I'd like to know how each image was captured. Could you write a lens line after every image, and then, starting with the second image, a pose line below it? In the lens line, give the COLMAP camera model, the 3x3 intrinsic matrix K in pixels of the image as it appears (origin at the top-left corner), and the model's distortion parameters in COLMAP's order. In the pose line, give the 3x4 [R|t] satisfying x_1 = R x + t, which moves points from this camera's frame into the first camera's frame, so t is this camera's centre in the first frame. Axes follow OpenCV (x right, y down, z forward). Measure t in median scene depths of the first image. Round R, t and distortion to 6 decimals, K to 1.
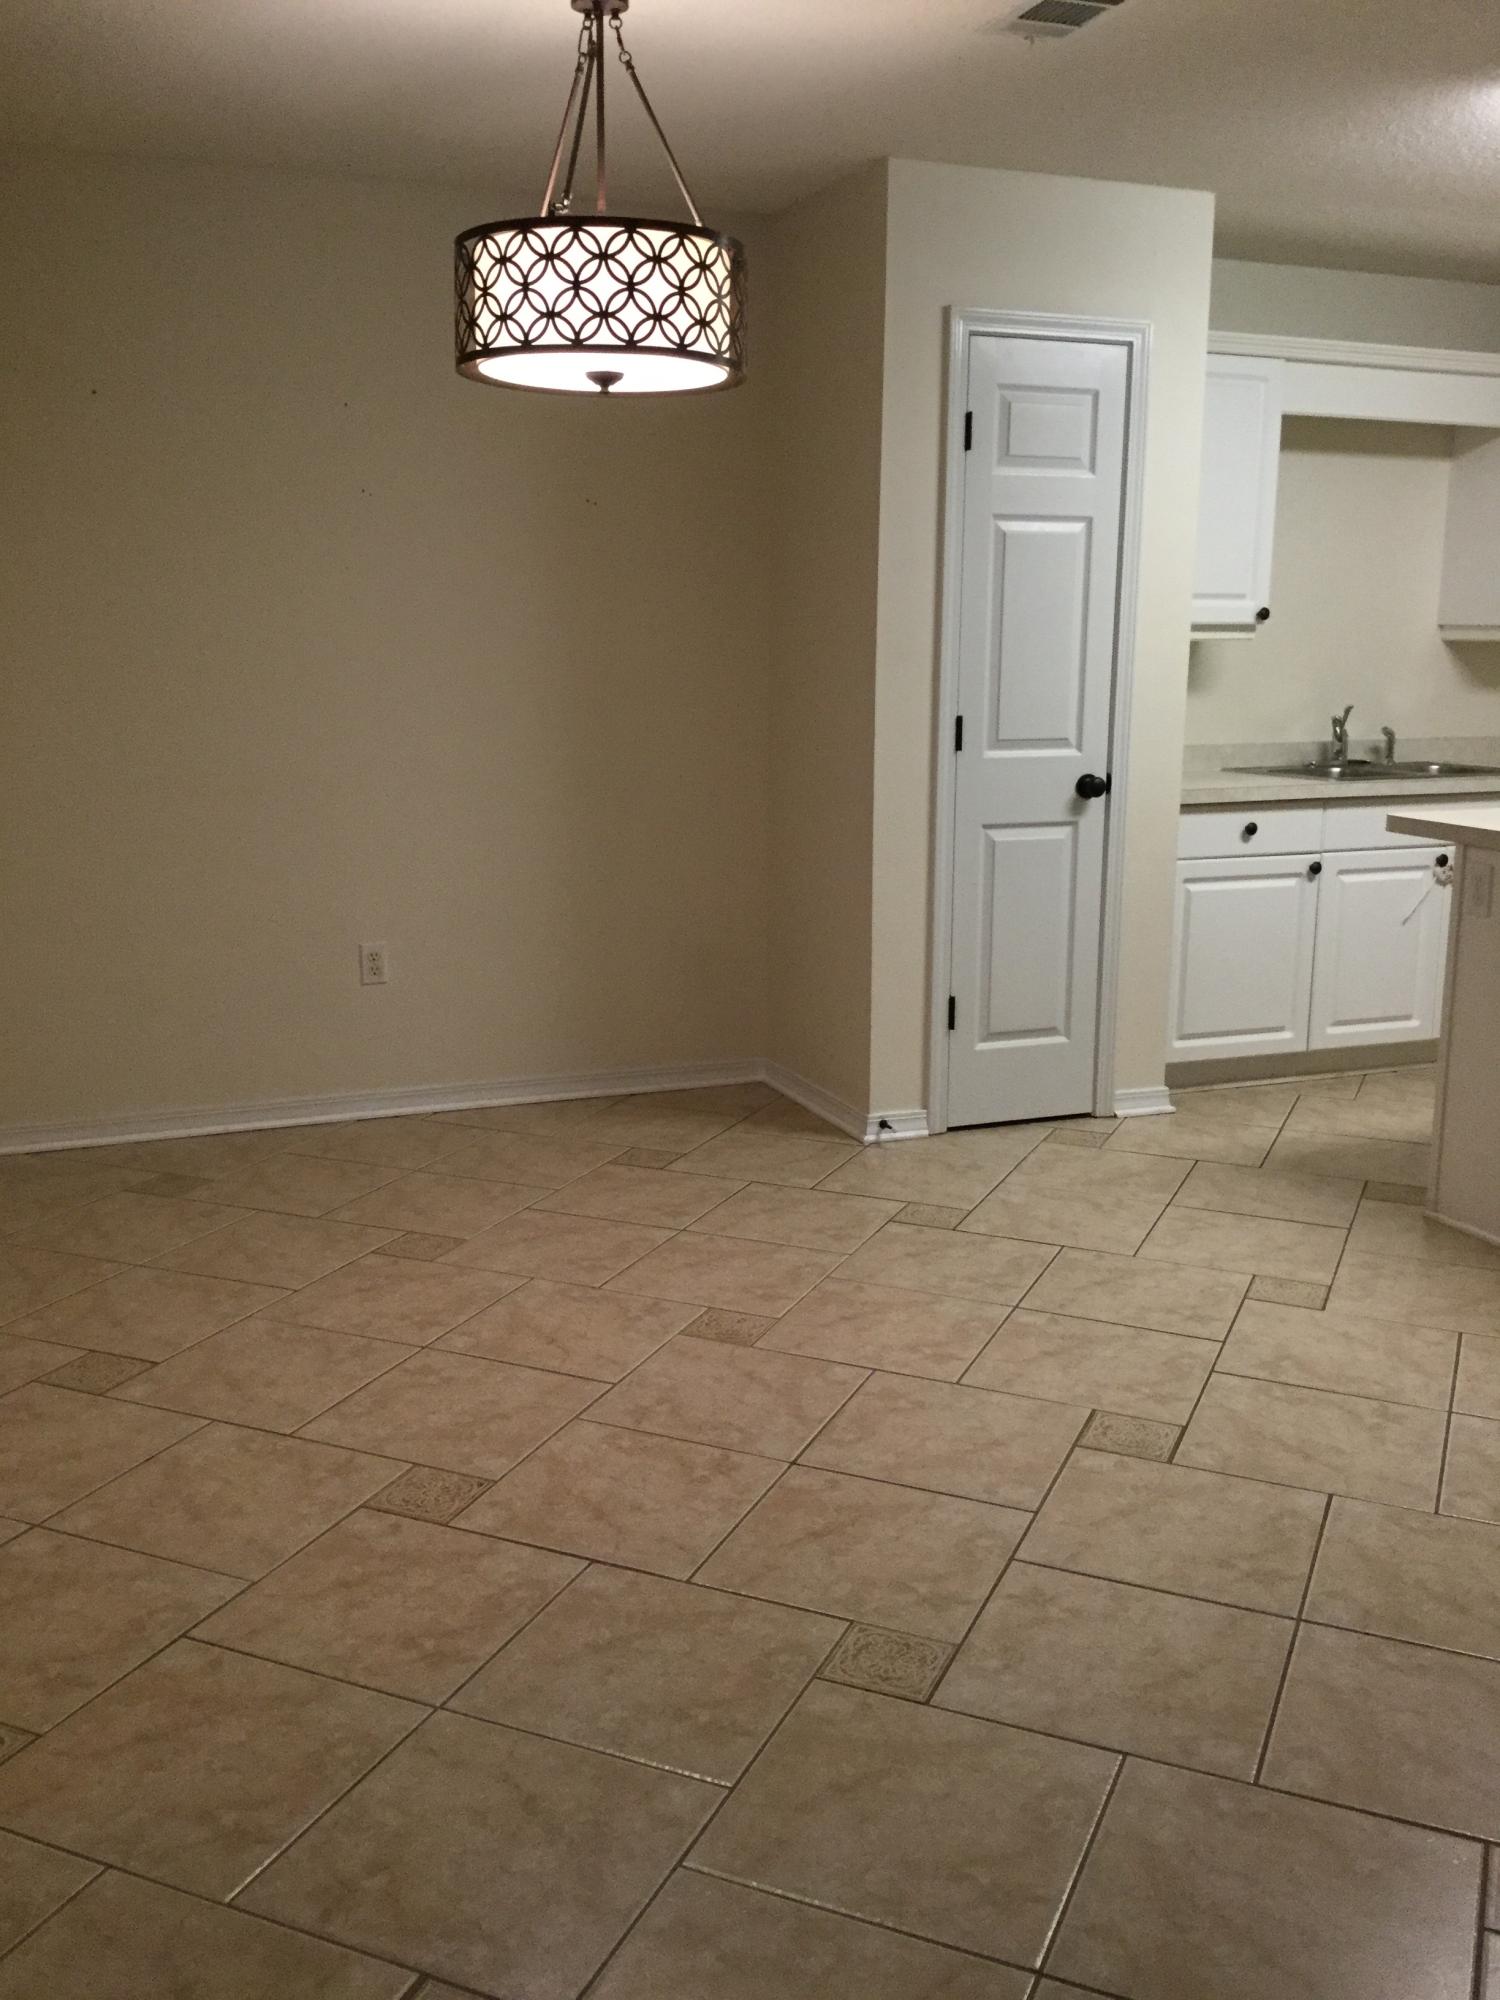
lens RADIAL K [[1812.7, 0, 755.1], [0, 1812.7, 1003.1], [0, 0, 1]] dist [0.088319, -0.169357]
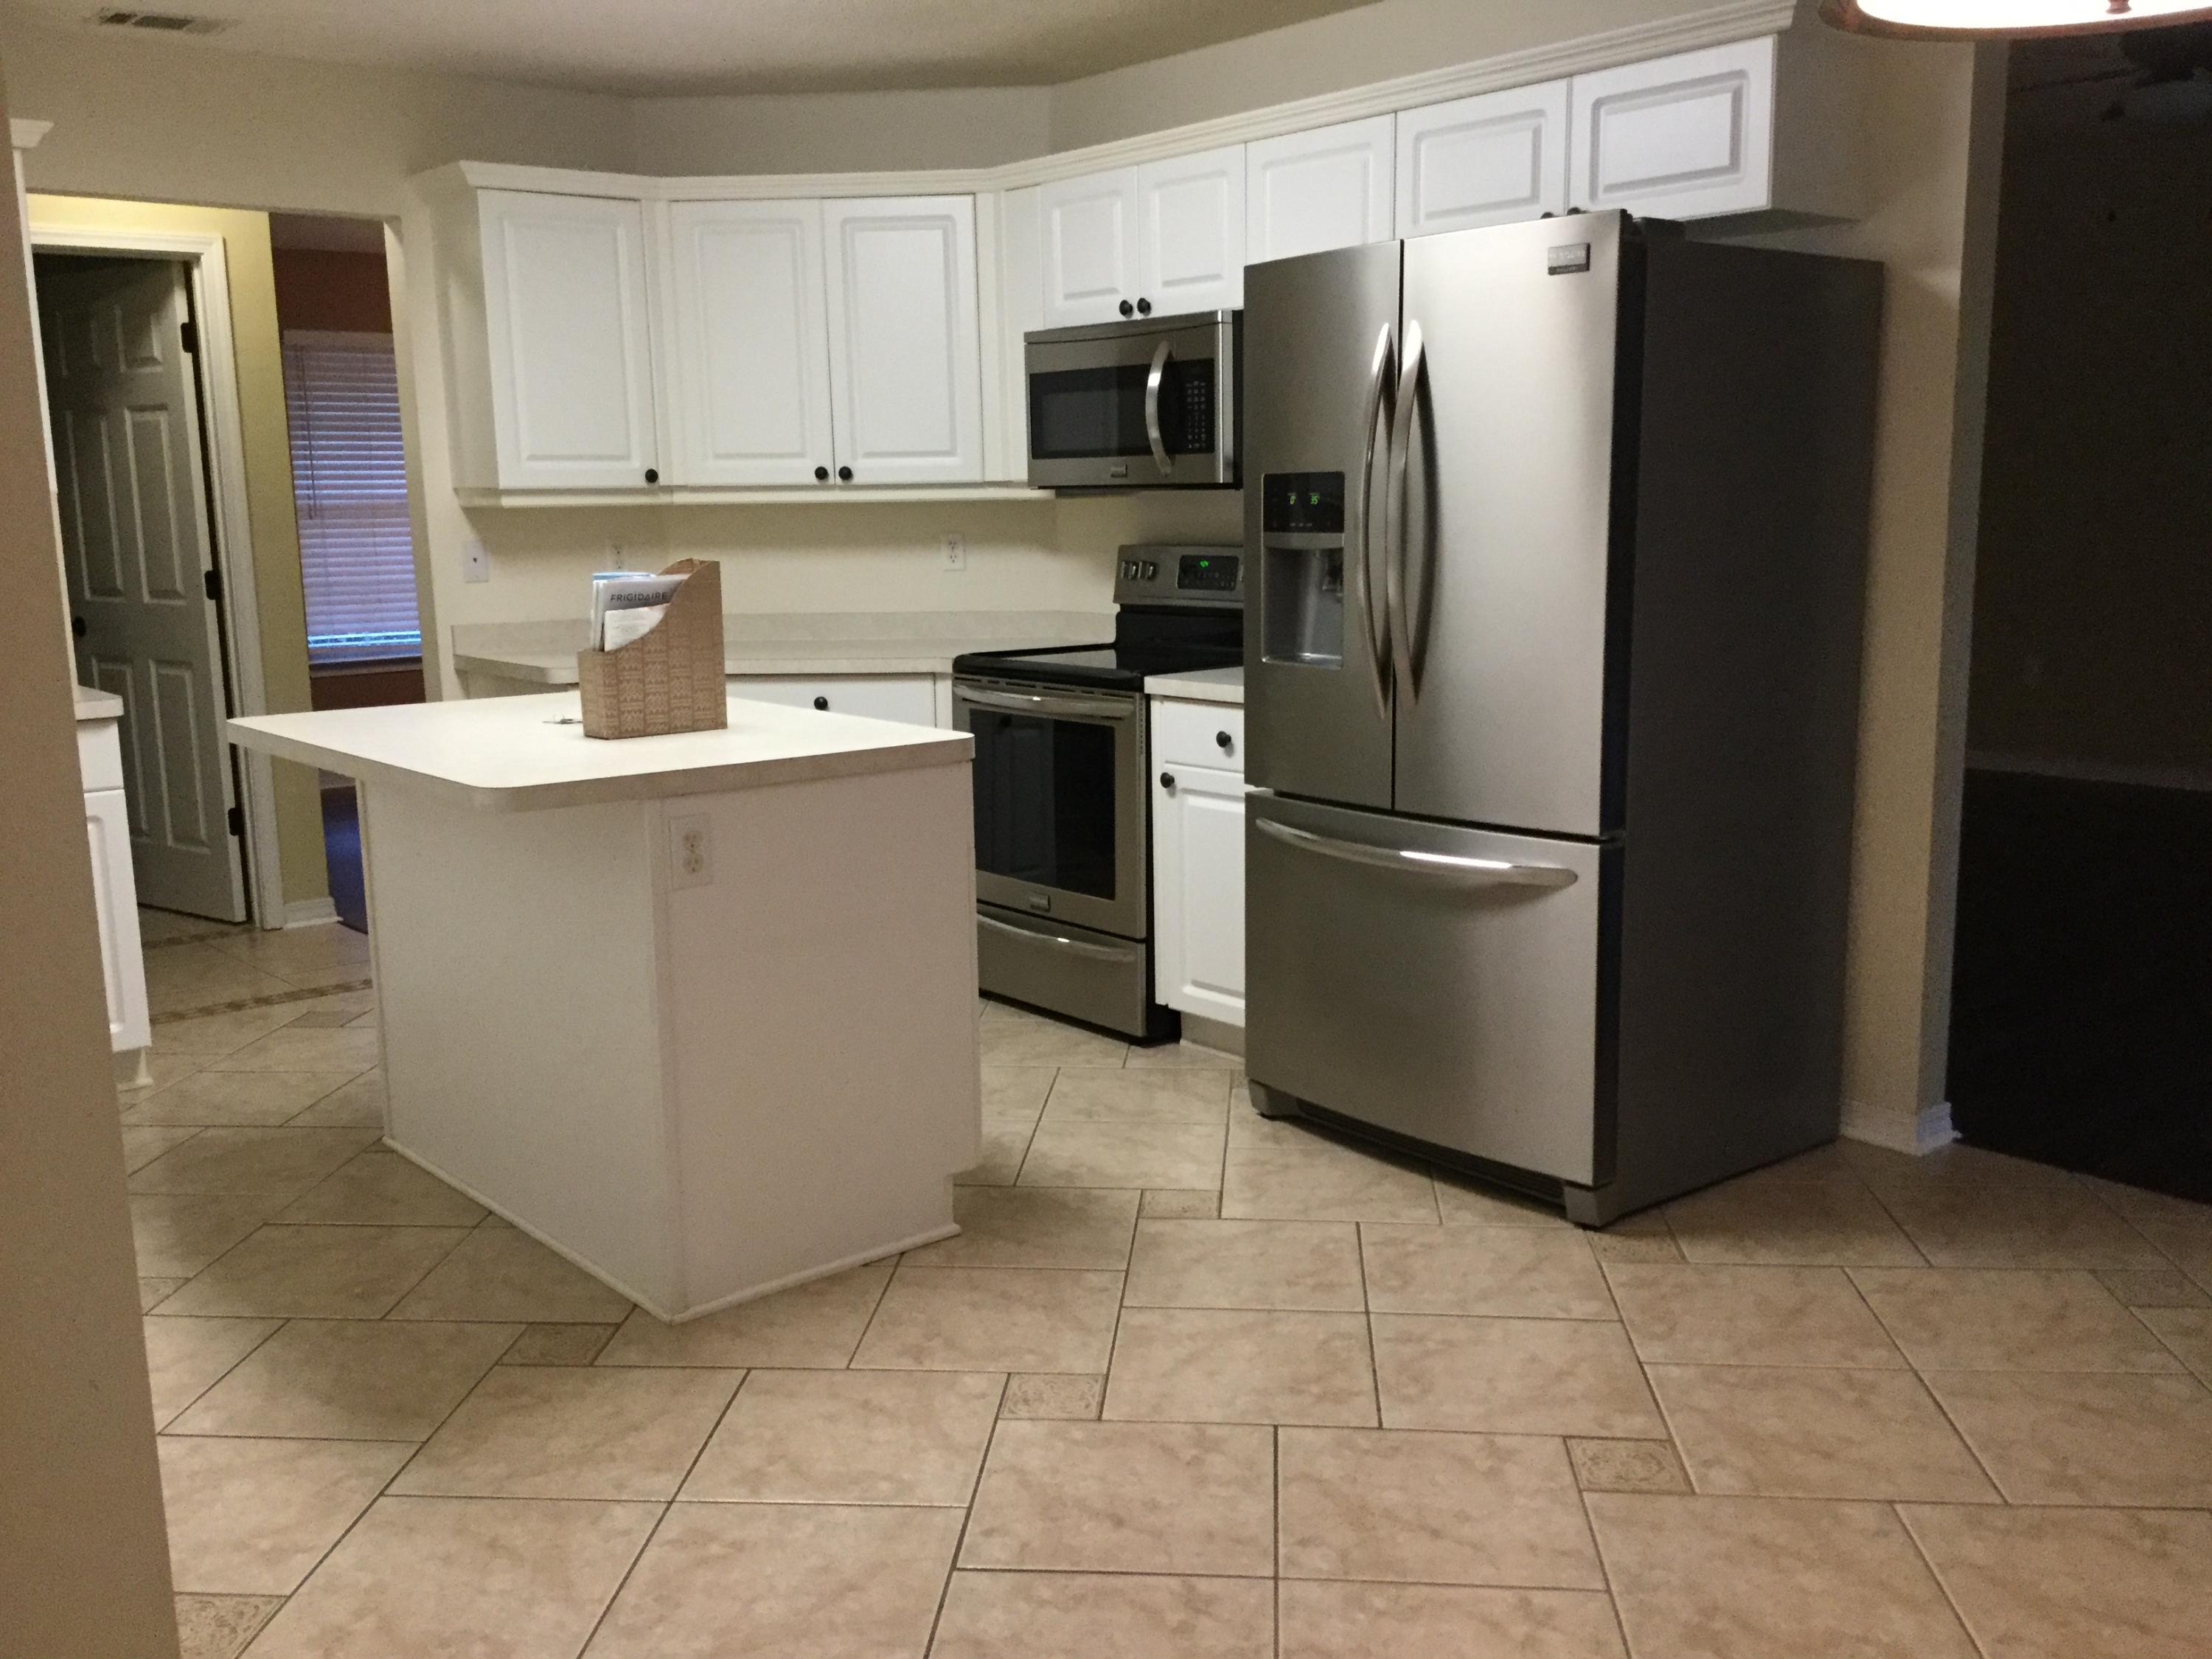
lens RADIAL K [[2004.8, 0, 1122.1], [0, 2004.8, 850.1], [0, 0, 1]] dist [0.088319, -0.169357]
pose [[-0.313187, -0.174987, 0.933431, -0.334522], [0.203947, 0.947554, 0.246064, -0.188988], [-0.927534, 0.267435, -0.261073, 0.890851]]
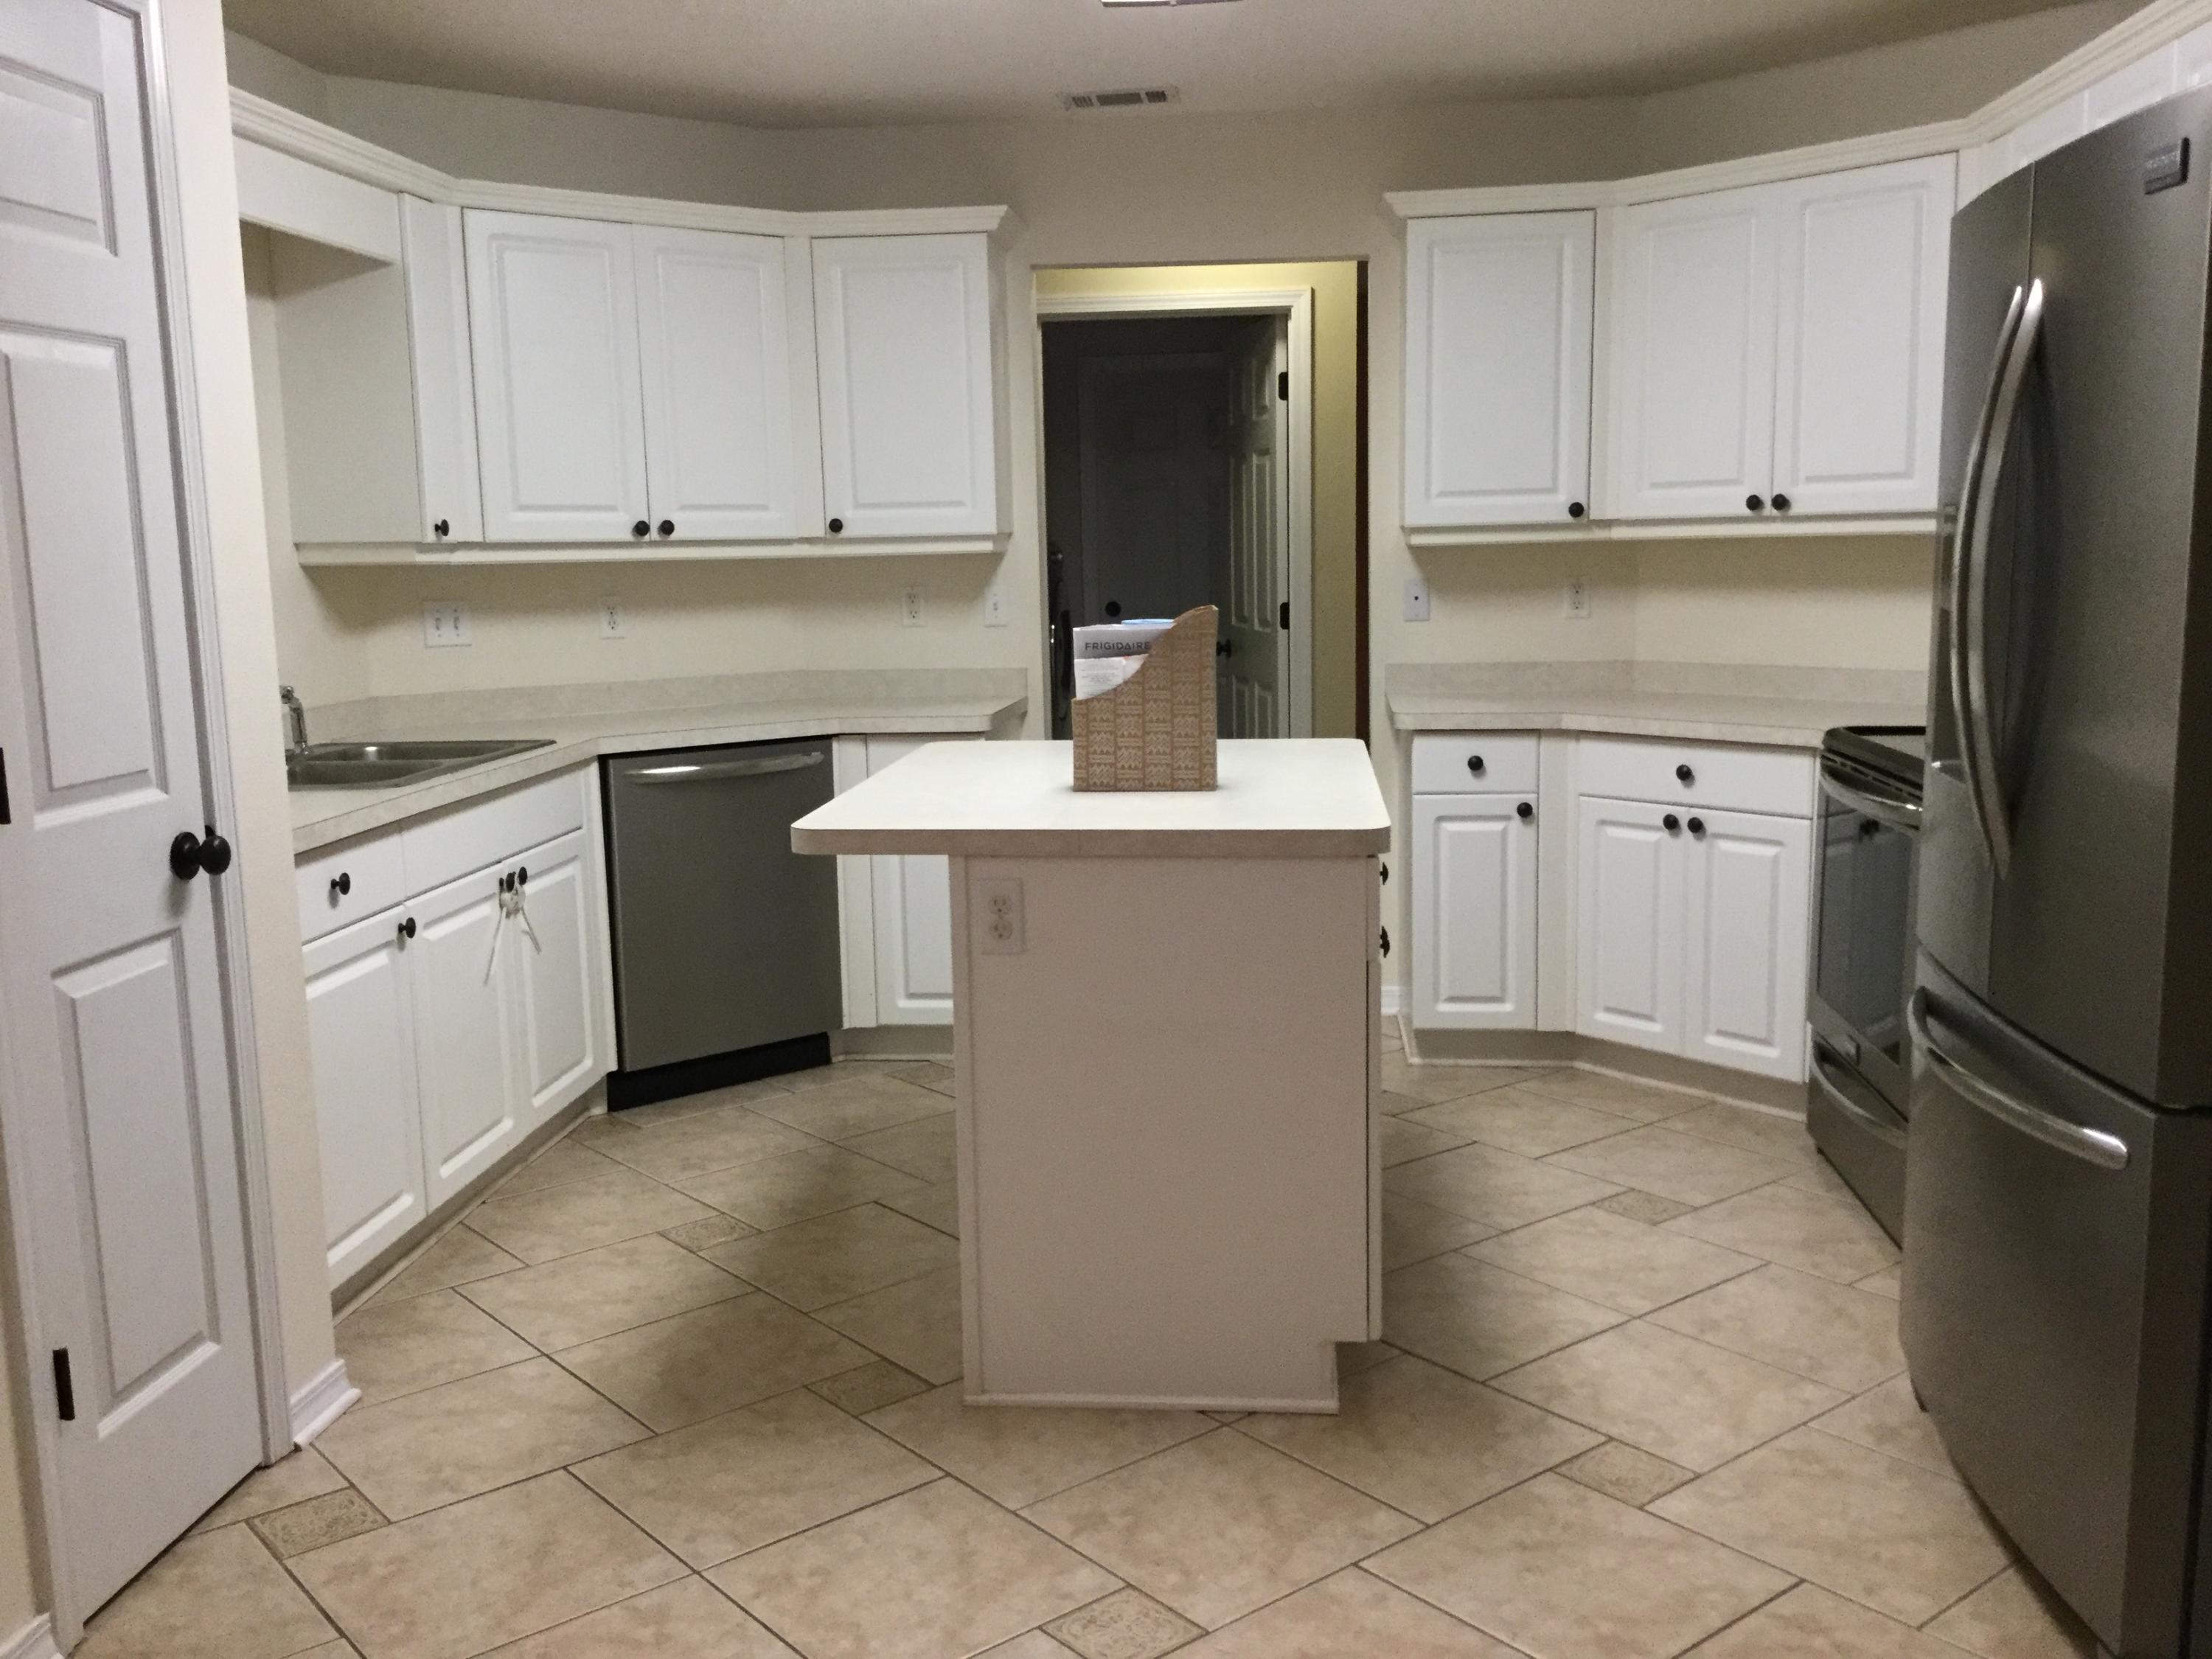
lens RADIAL K [[2004.8, 0, 1065.1], [0, 2004.8, 826.2], [0, 0, 1]] dist [0.088319, -0.169357]
pose [[0.474029, -0.144621, 0.868551, -0.200342], [0.201798, 0.978008, 0.052712, -0.110015], [-0.857073, 0.150285, 0.492788, 0.515277]]
